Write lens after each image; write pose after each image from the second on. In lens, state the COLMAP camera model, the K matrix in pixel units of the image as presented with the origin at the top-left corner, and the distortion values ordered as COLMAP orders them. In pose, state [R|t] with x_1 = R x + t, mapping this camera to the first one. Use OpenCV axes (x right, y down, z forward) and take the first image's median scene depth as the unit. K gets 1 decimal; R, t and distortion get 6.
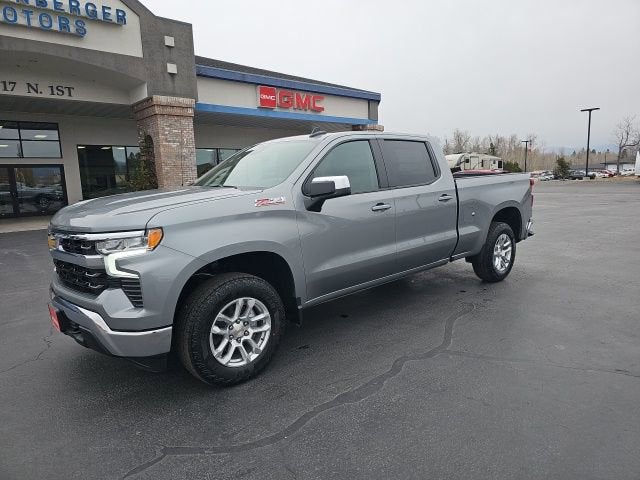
lens RADIAL K [[419.5, 0, 335.9], [0, 419.5, 232.1], [0, 0, 1]] dist [0.063818, -0.049548]
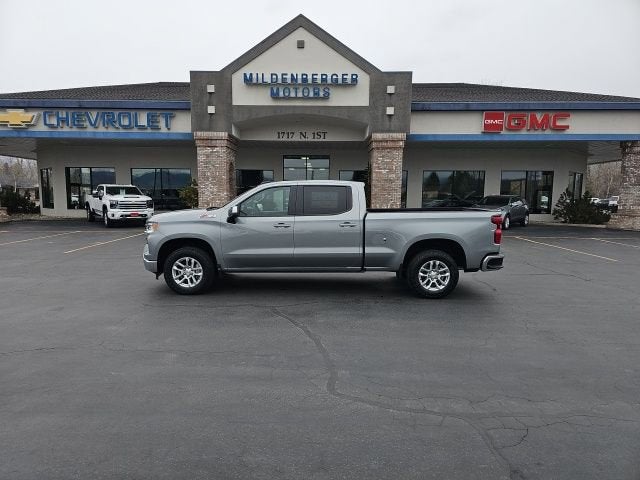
lens RADIAL K [[422.9, 0, 319.4], [0, 422.9, 242.4], [0, 0, 1]] dist [0.025170, -0.009675]
pose [[0.739156, 0.109591, -0.664559, 0.342492], [-0.118634, 0.992432, 0.031709, -0.015879], [0.663004, 0.055401, 0.746563, -0.048248]]
